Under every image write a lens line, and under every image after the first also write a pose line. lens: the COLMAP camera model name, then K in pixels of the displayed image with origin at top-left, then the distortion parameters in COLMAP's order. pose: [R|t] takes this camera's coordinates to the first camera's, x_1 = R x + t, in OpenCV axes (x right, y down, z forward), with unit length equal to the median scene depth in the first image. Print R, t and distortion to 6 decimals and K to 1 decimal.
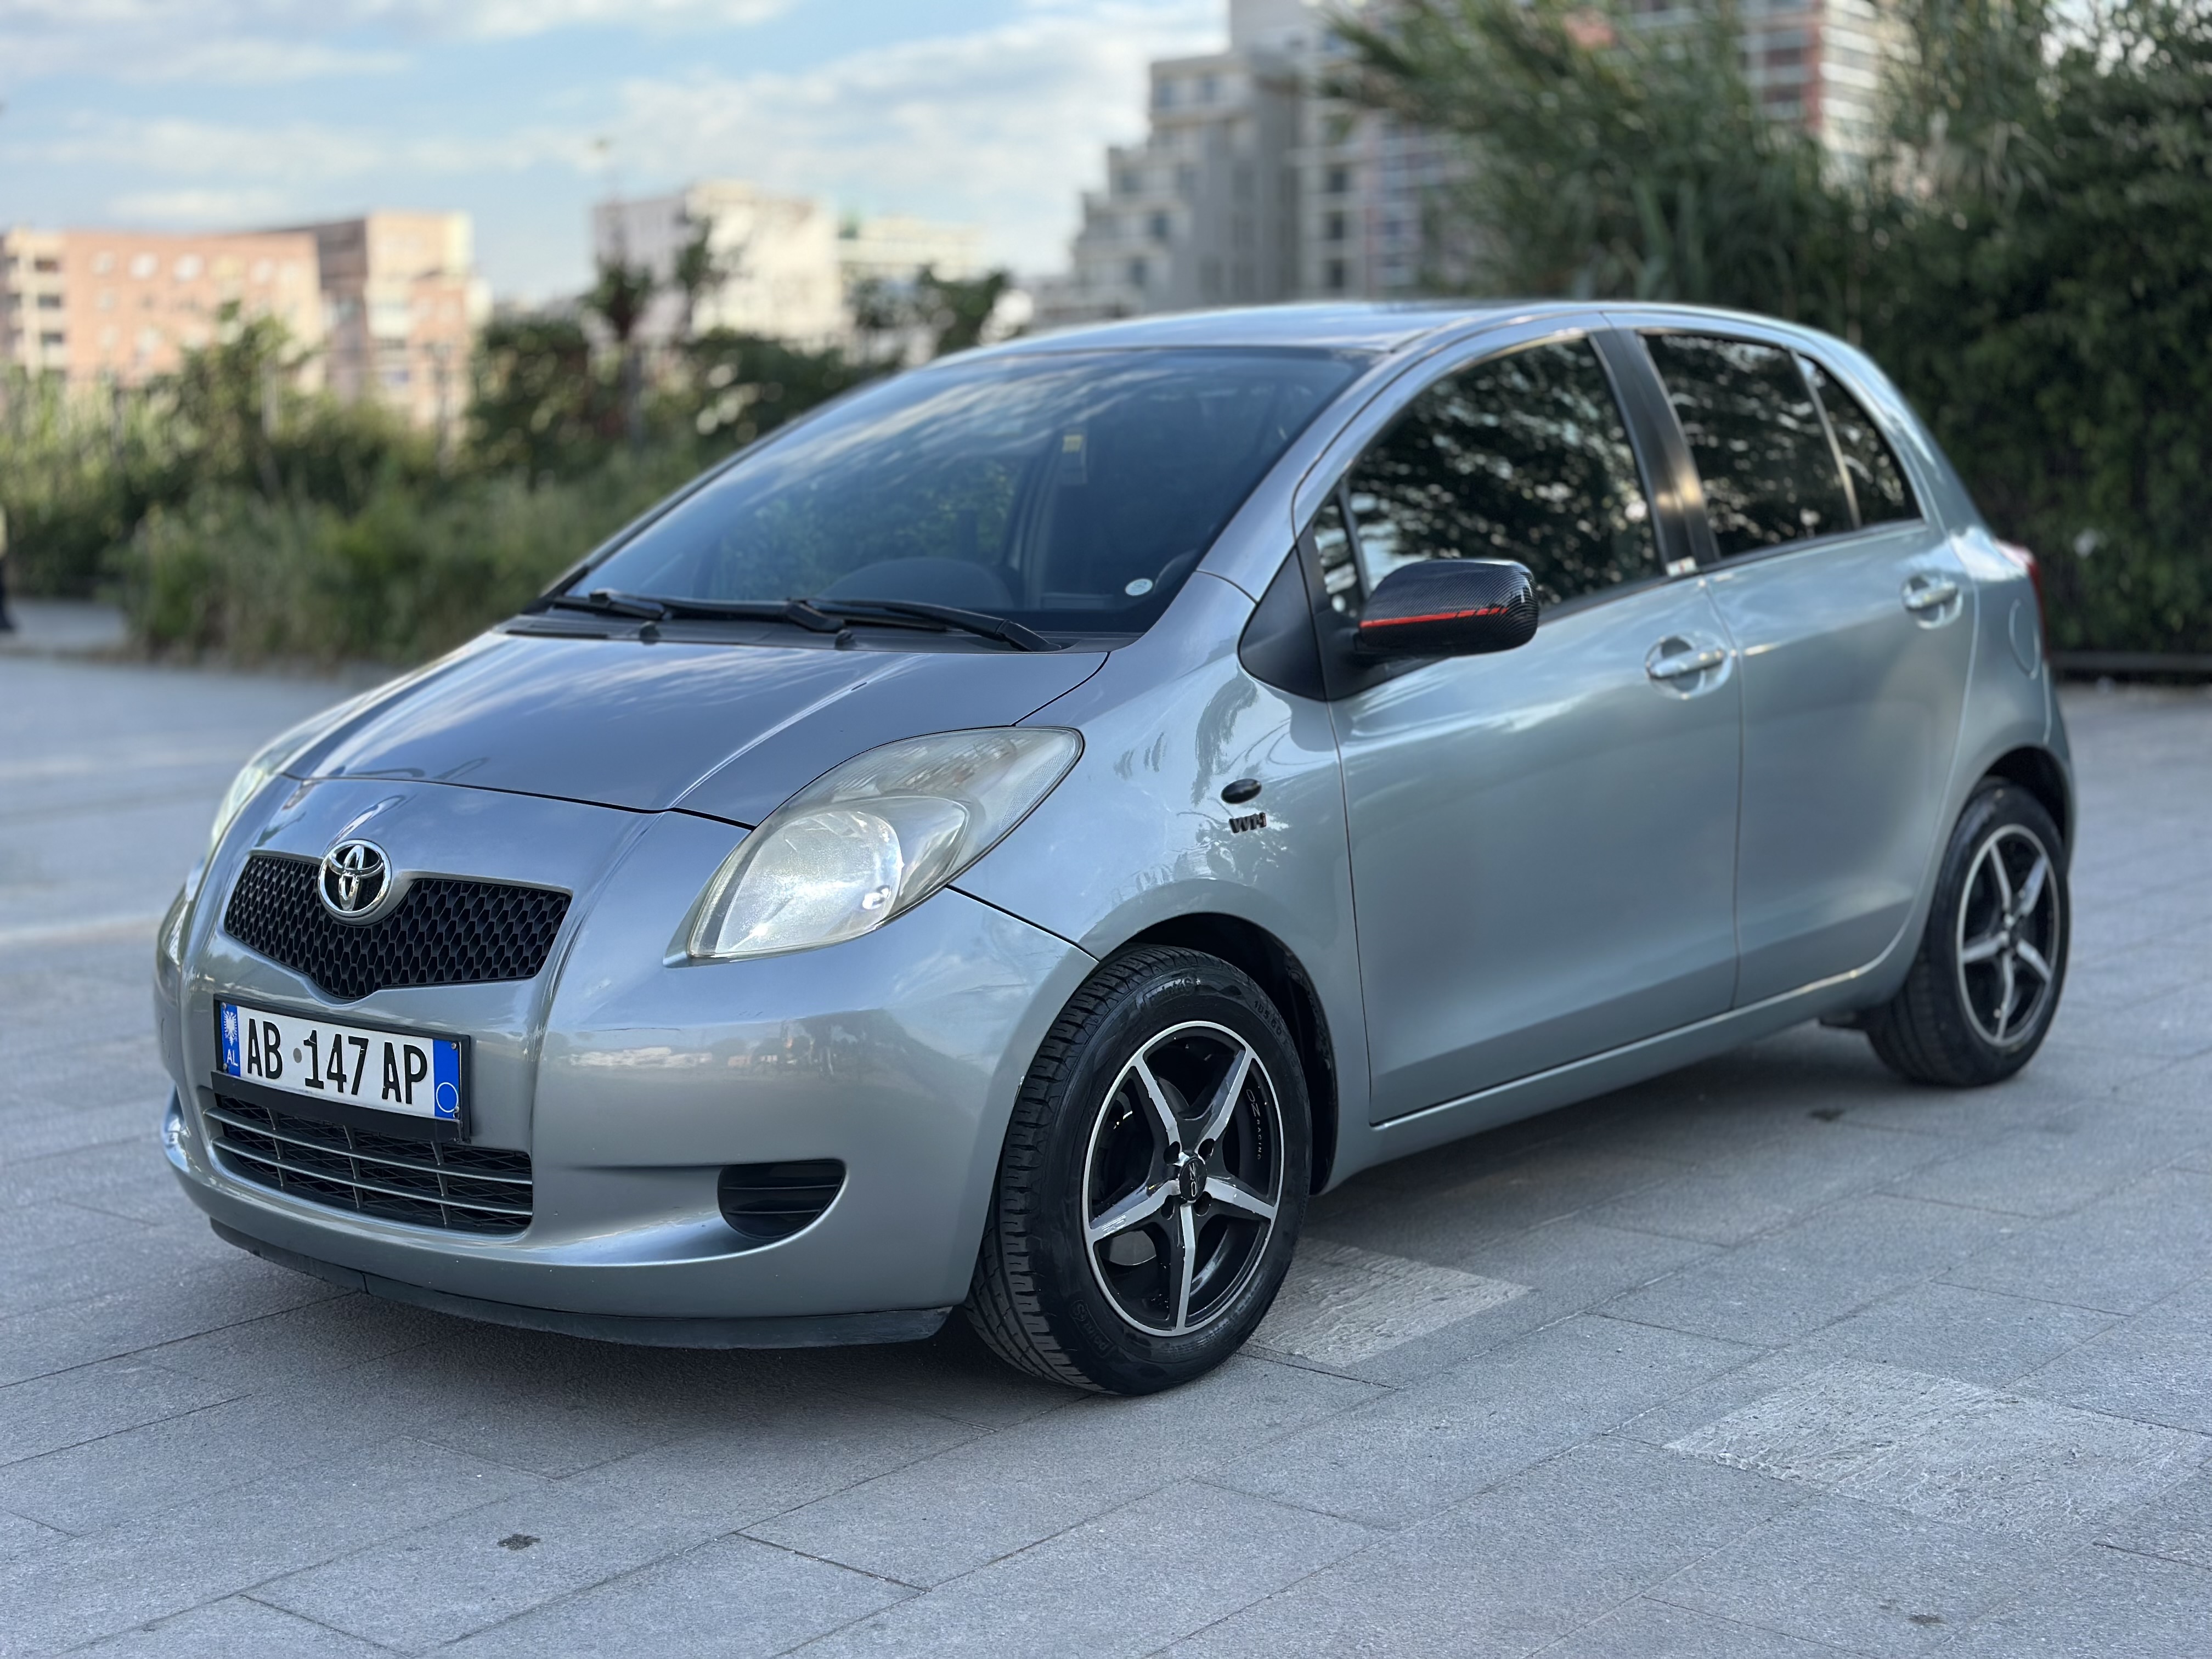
lens RADIAL K [[3037.5, 0, 1195.8], [0, 3037.5, 829.7], [0, 0, 1]] dist [0.161828, -0.196007]
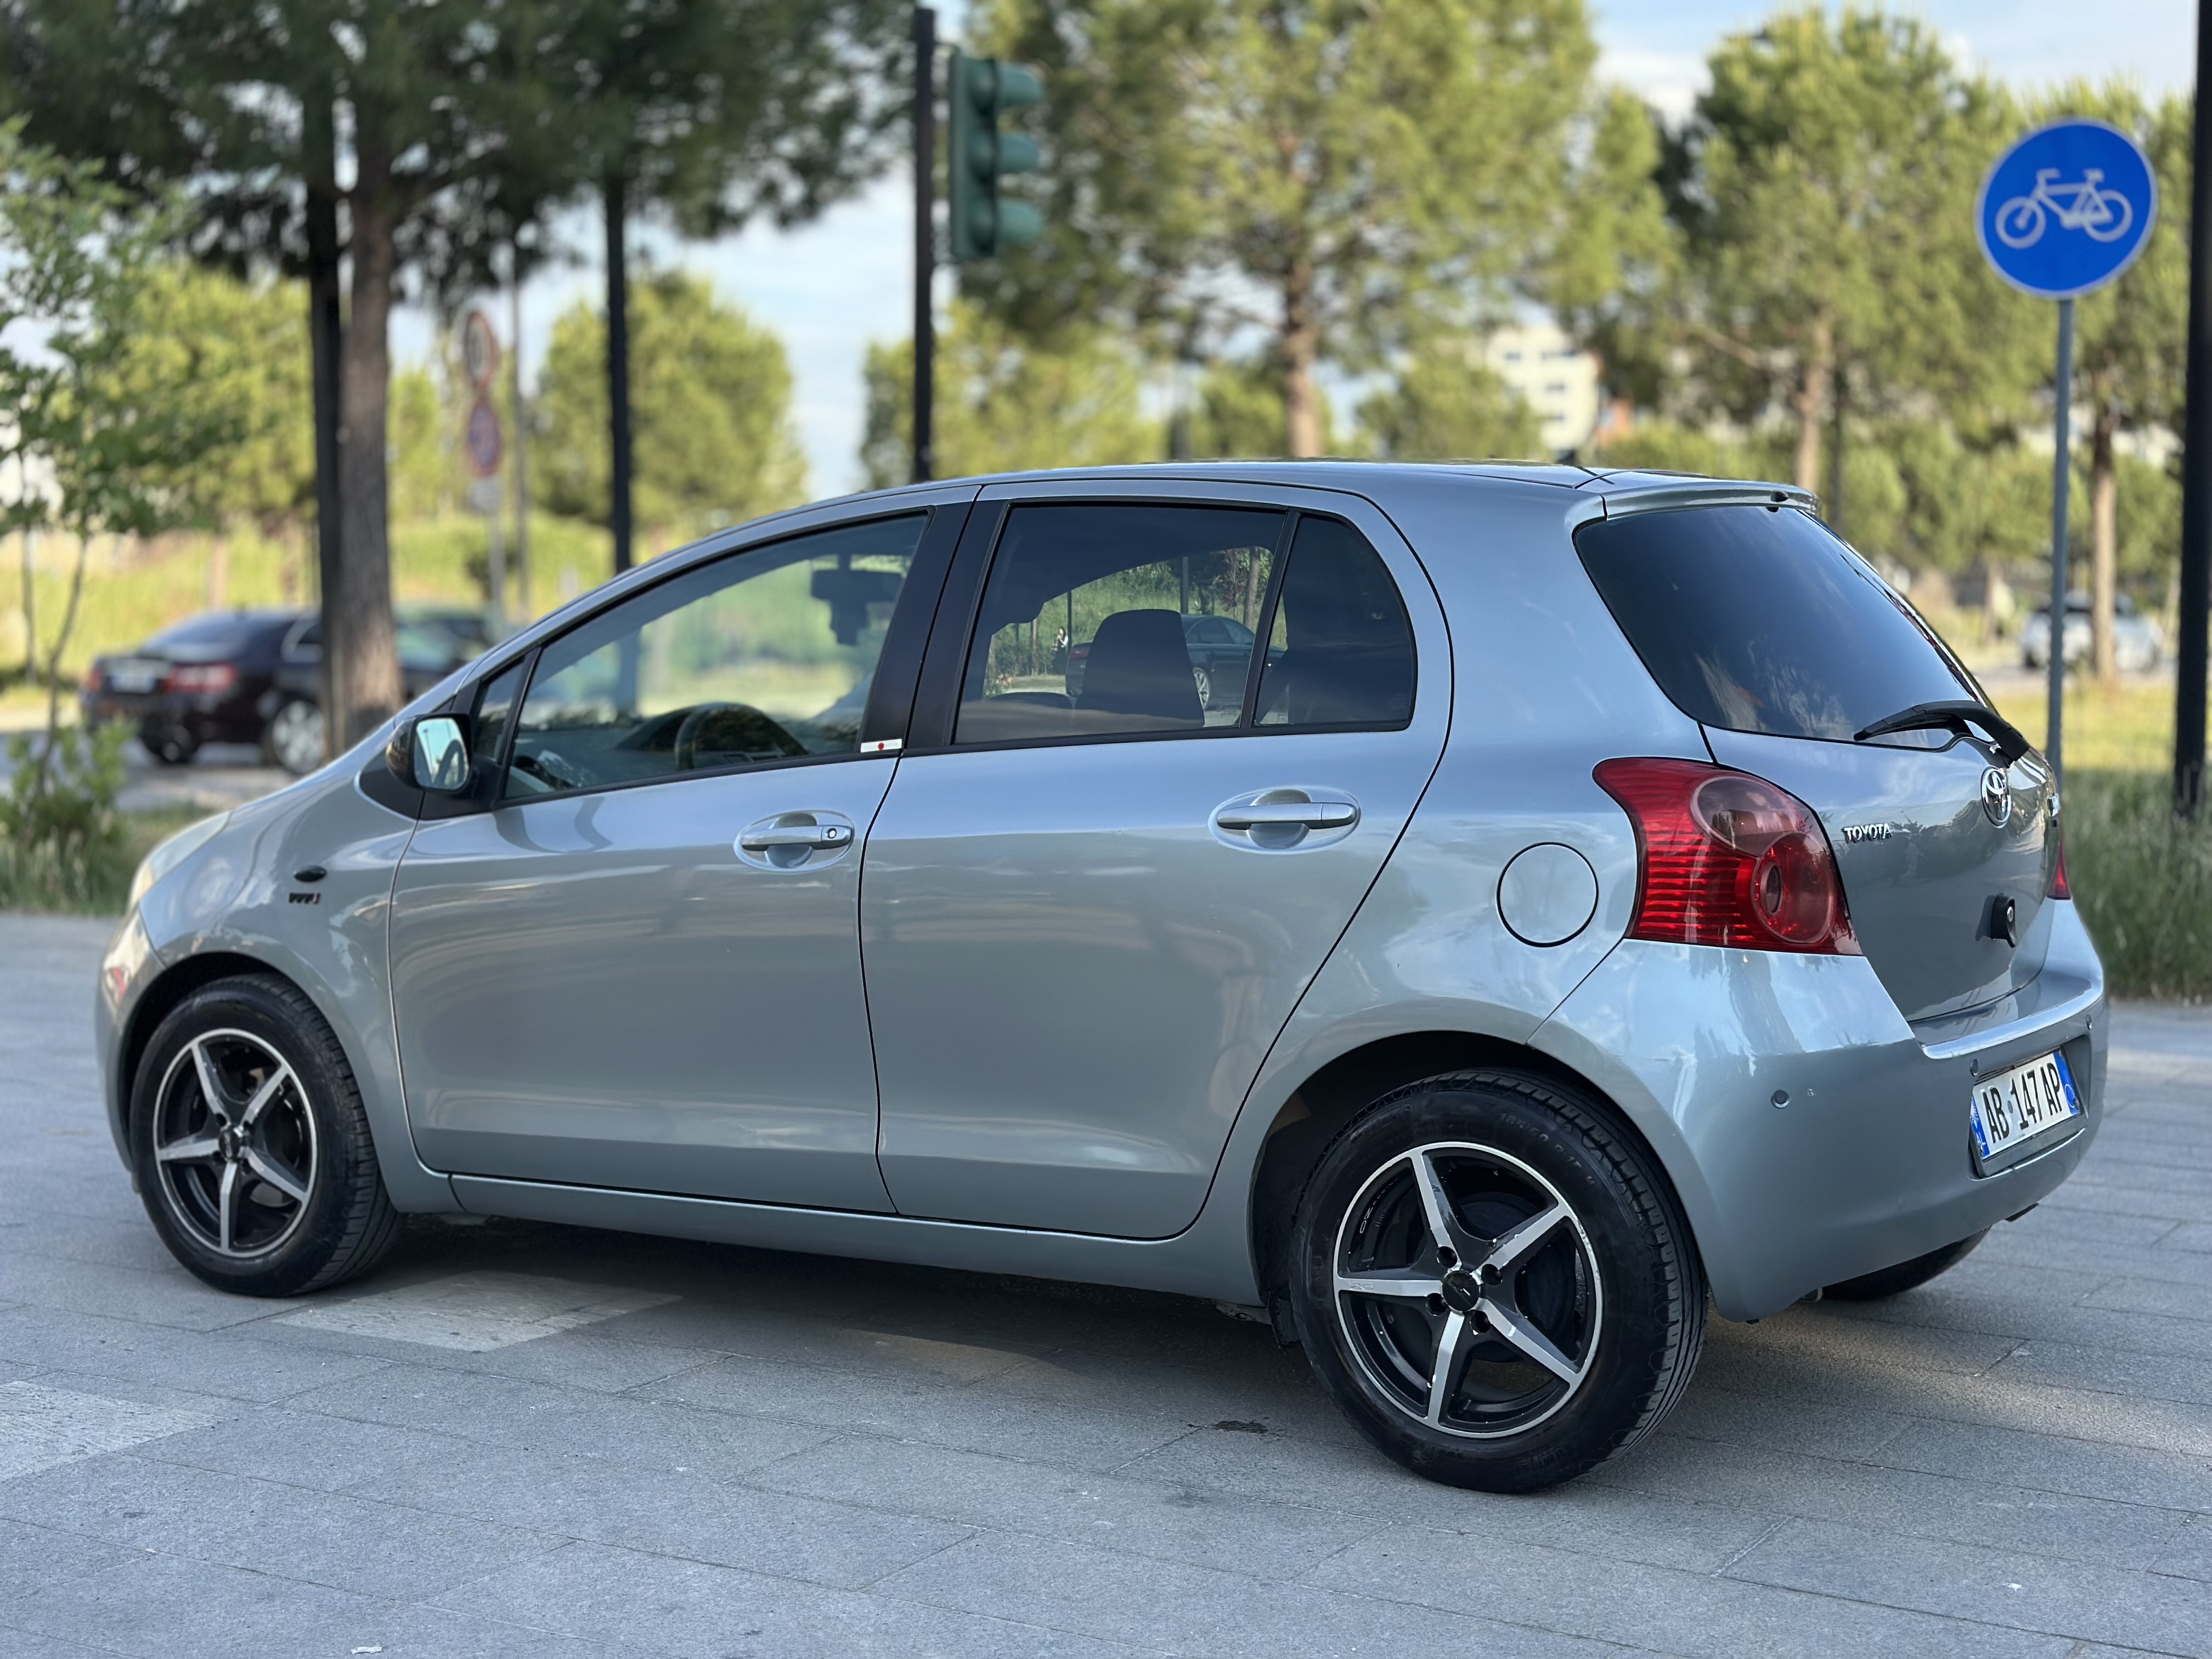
lens RADIAL K [[3037.5, 0, 1195.8], [0, 3037.5, 829.7], [0, 0, 1]] dist [0.161828, -0.196007]
pose [[0.149771, 0.067835, -0.986391, 1.384230], [-0.129827, 0.990355, 0.048395, -0.145688], [0.980160, 0.120812, 0.157133, 1.149582]]
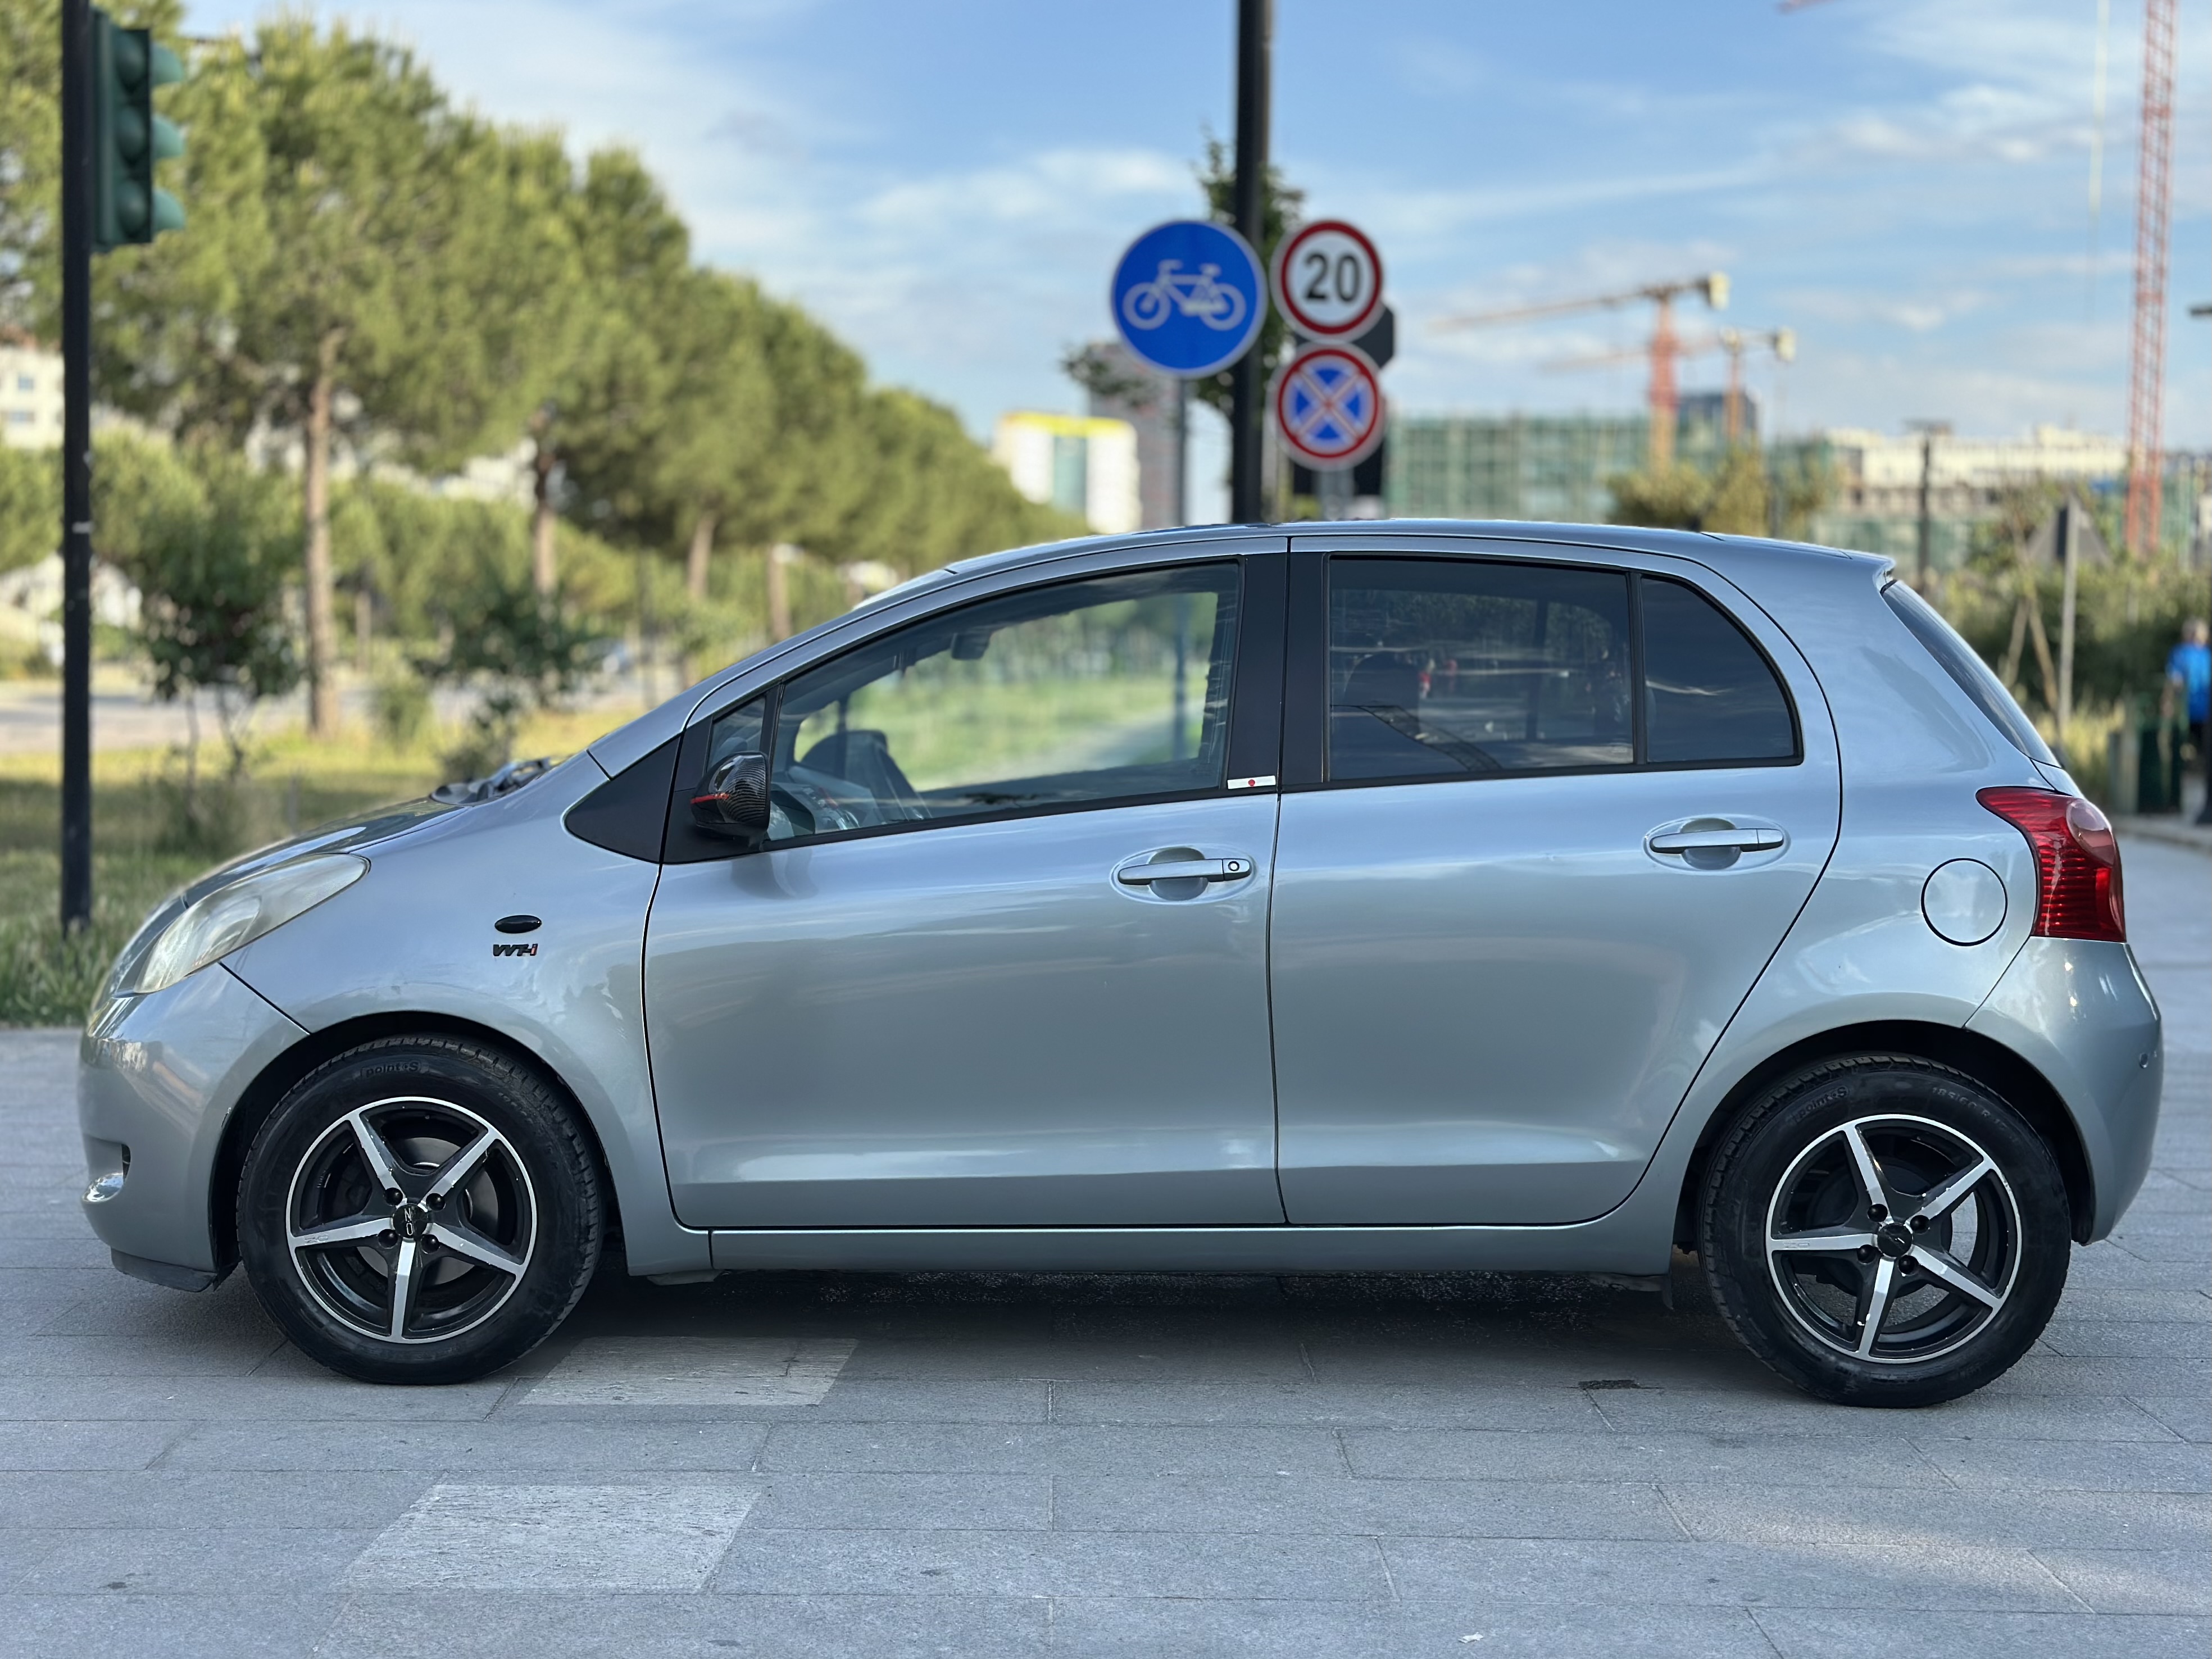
lens RADIAL K [[3037.4, 0, 1195.8], [0, 3037.4, 829.7], [0, 0, 1]] dist [0.161828, -0.196007]
pose [[0.637971, 0.053194, -0.768221, 1.142085], [-0.116415, 0.992808, -0.027932, -0.047812], [0.761210, 0.107253, 0.639575, 0.396173]]
